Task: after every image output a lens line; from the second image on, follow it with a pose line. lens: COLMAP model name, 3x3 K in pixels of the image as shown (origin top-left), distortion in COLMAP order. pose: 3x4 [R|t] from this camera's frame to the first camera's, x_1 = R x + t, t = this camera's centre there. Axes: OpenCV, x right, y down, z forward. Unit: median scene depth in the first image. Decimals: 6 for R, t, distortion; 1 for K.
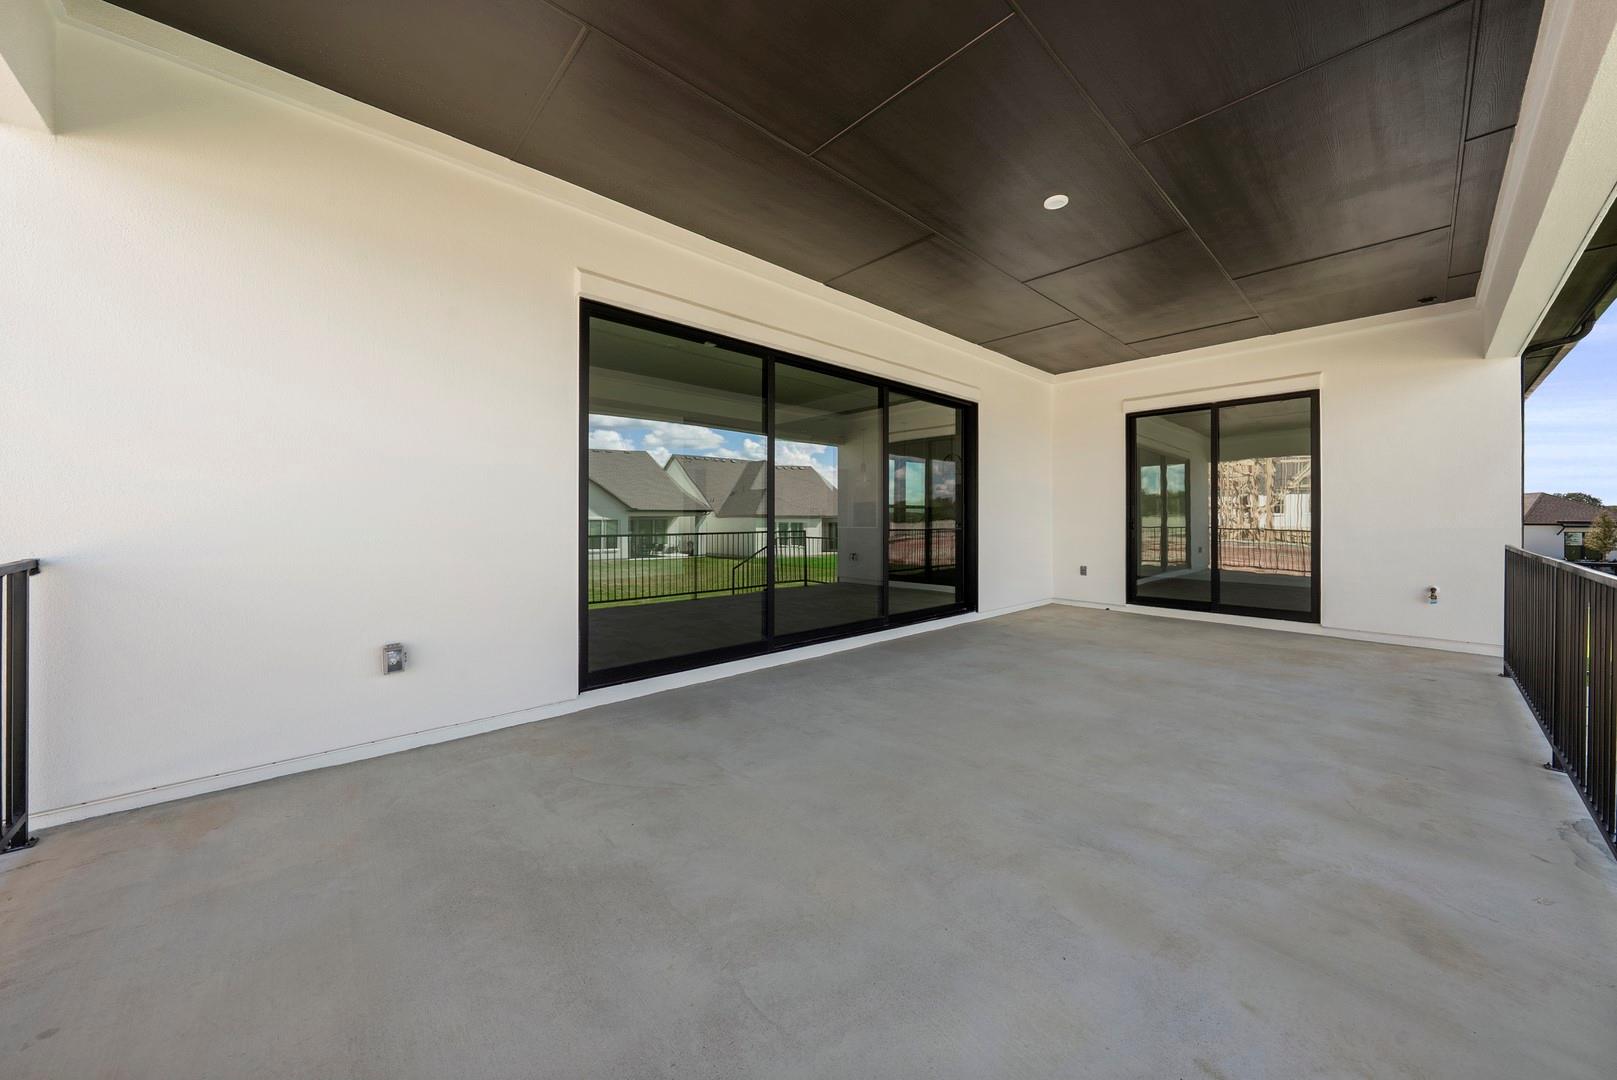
lens RADIAL K [[562.0, 0, 810.7], [0, 562.0, 528.4], [0, 0, 1]] dist [-0.000063, 0.000008]
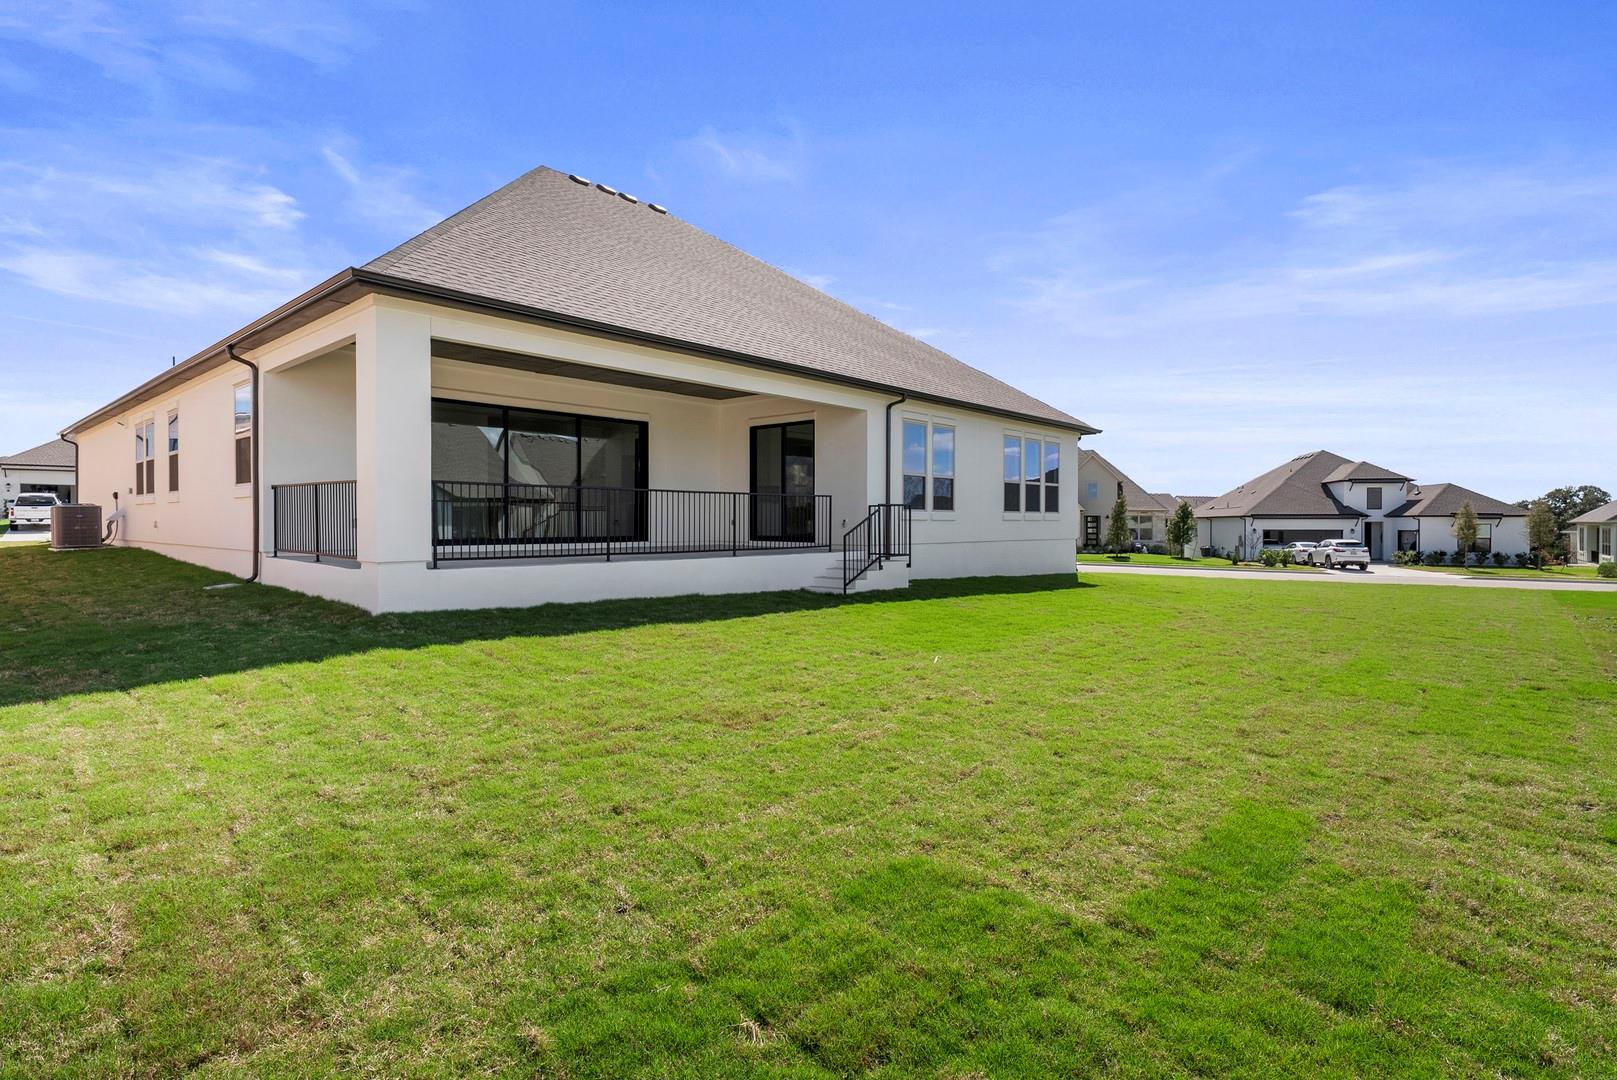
lens RADIAL K [[837.1, 0, 806.7], [0, 837.1, 536.3], [0, 0, 1]] dist [0.000137, 0.000149]
pose [[0.997135, 0.001820, 0.075623, 0.591313], [-0.001893, 0.999998, 0.000894, 0.135827], [-0.075621, -0.001035, 0.997136, -1.672066]]
